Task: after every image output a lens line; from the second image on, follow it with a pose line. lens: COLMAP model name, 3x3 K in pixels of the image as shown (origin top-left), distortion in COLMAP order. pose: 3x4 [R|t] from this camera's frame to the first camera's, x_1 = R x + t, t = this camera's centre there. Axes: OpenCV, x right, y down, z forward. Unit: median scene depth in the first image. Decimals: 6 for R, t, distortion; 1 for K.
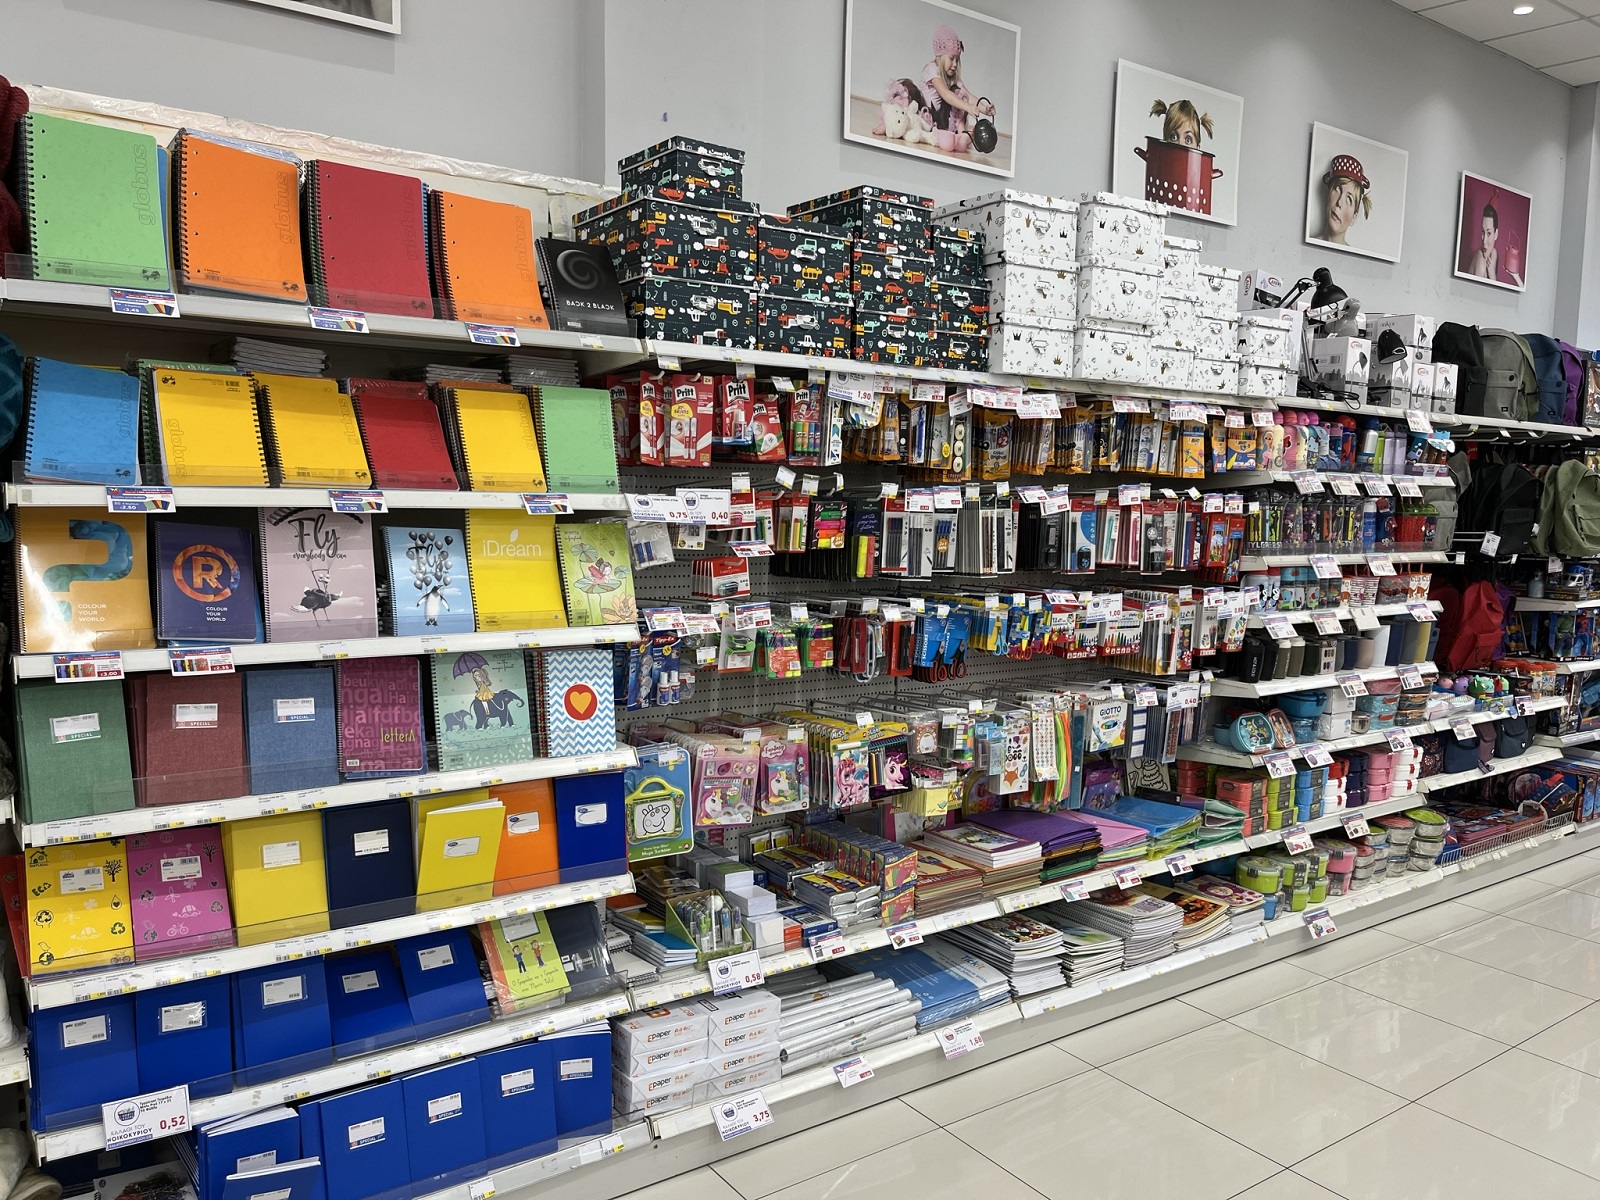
lens RADIAL K [[1216.3, 0, 787.6], [0, 1216.3, 611.4], [0, 0, 1]] dist [0.039784, -0.045934]
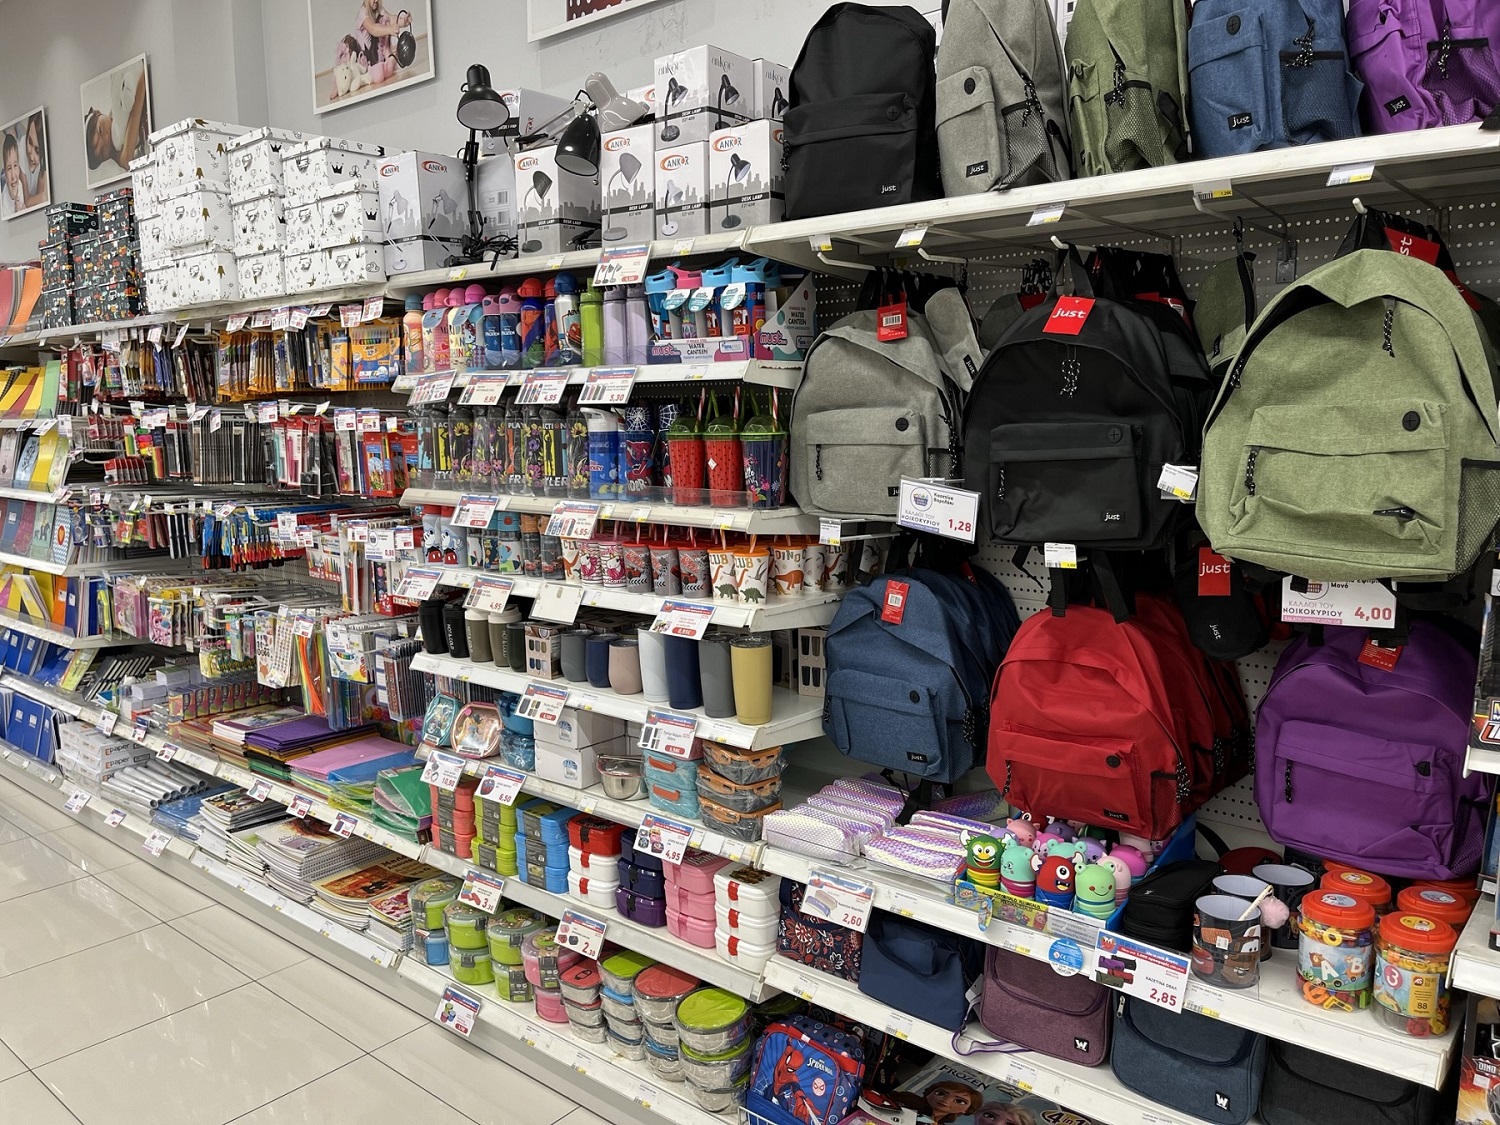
lens RADIAL K [[1140.2, 0, 738.3], [0, 1140.2, 573.2], [0, 0, 1]] dist [0.039784, -0.045934]
pose [[0.244294, 0.115878, -0.962753, 1.187316], [-0.083088, 0.991684, 0.098277, -0.083337], [0.966135, 0.055985, 0.251891, 1.064867]]
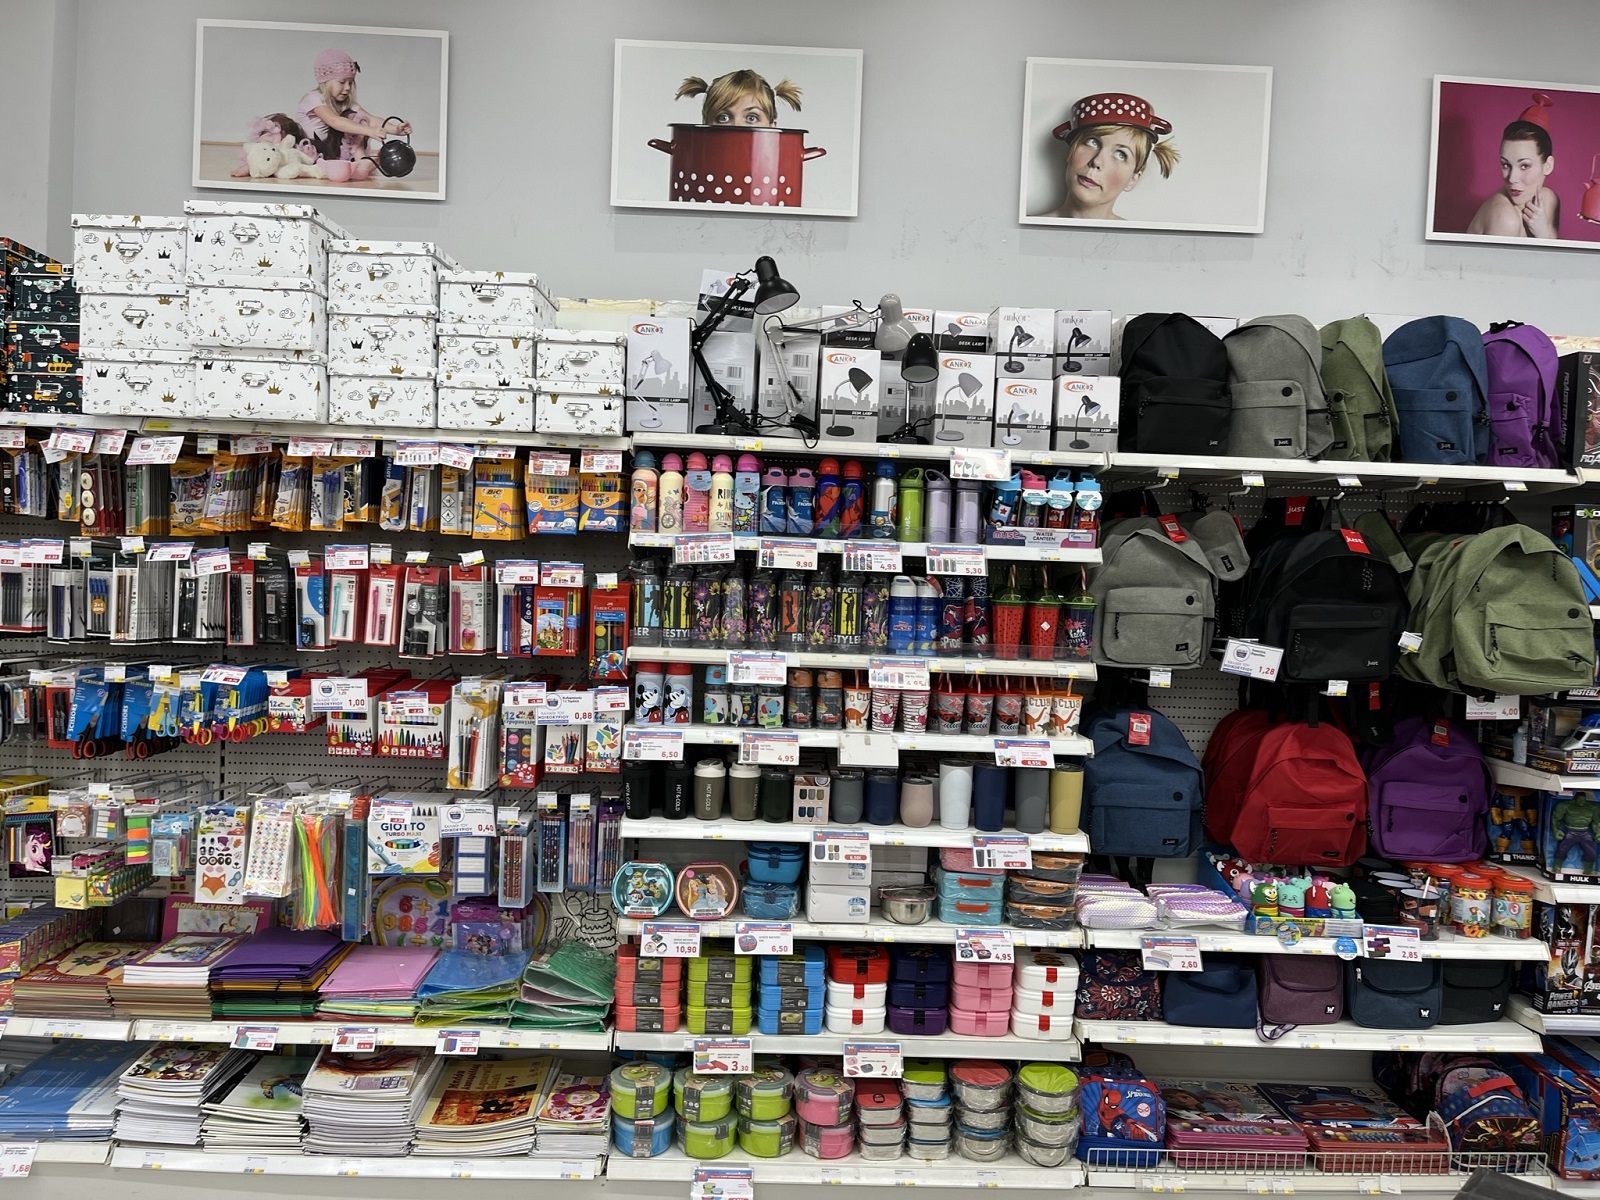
lens RADIAL K [[1216.4, 0, 792.6], [0, 1216.4, 602.5], [0, 0, 1]] dist [0.056735, -0.074879]
pose [[0.831001, 0.028894, -0.555520, 0.918634], [-0.076405, 0.995114, -0.062536, -0.034347], [0.550999, 0.094412, 0.829148, 0.456328]]
